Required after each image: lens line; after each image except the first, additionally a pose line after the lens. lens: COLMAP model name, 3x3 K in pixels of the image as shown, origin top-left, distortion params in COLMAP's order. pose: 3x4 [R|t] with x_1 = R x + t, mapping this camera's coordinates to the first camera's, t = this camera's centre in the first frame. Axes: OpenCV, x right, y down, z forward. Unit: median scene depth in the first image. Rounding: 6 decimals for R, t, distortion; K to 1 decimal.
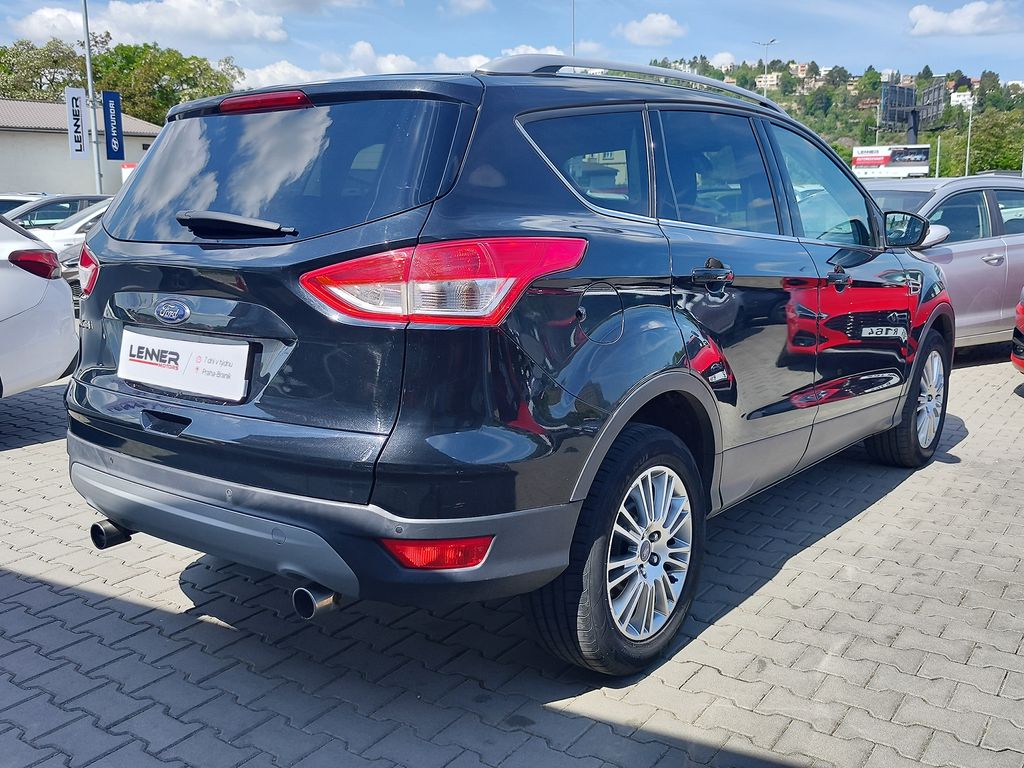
lens RADIAL K [[998.1, 0, 512.0], [0, 998.1, 384.0], [0, 0, 1]] dist [-0.005044, -0.005836]
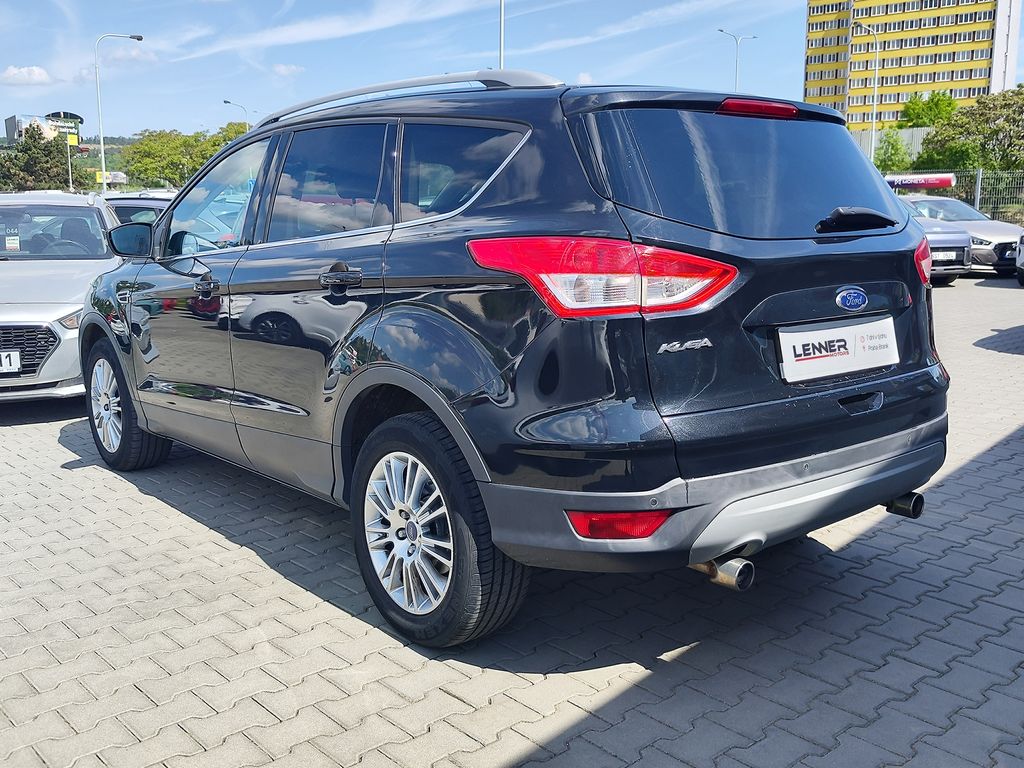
lens RADIAL K [[998.1, 0, 512.0], [0, 998.1, 384.0], [0, 0, 1]] dist [-0.005044, -0.005836]
pose [[0.215901, -0.162692, 0.962766, -1.389941], [0.179677, 0.975802, 0.124602, -0.173782], [-0.959741, 0.146085, 0.239909, 1.050028]]
